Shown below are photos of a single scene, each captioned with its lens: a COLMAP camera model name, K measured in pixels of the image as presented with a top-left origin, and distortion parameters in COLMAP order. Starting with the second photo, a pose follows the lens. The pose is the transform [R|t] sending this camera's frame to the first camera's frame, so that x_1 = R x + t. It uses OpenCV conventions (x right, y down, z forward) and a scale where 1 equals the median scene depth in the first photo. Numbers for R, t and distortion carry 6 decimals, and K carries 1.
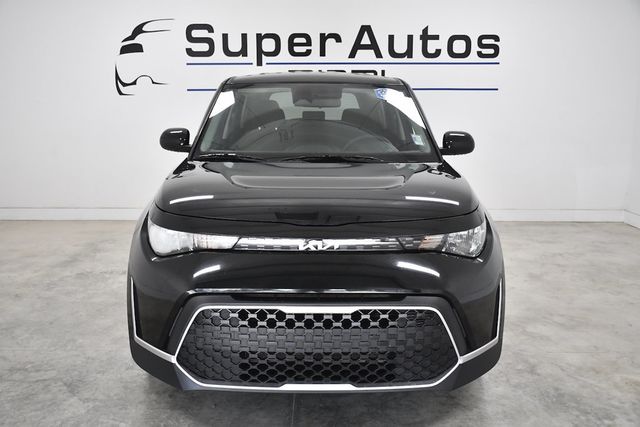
lens RADIAL K [[624.3, 0, 320.0], [0, 624.3, 211.9], [0, 0, 1]] dist [-0.003121, 0.000000]
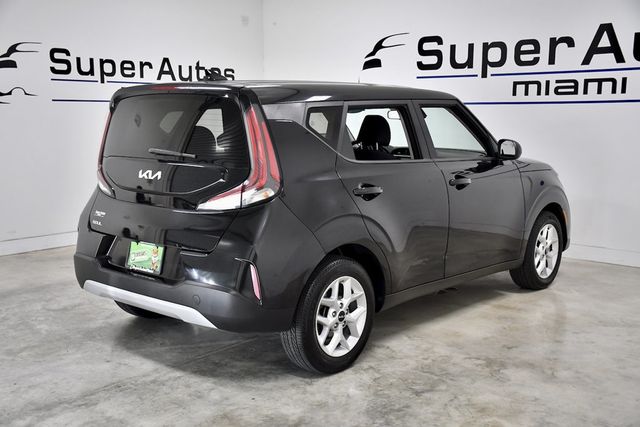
lens RADIAL K [[765.0, 0, 321.8], [0, 765.0, 214.9], [0, 0, 1]] dist [0.176470, 0.000000]
pose [[0.760791, 0.096525, -0.641779, 0.487333], [-0.128496, 0.991705, -0.003170, 0.003252], [0.636149, 0.084878, 0.766883, -0.020200]]
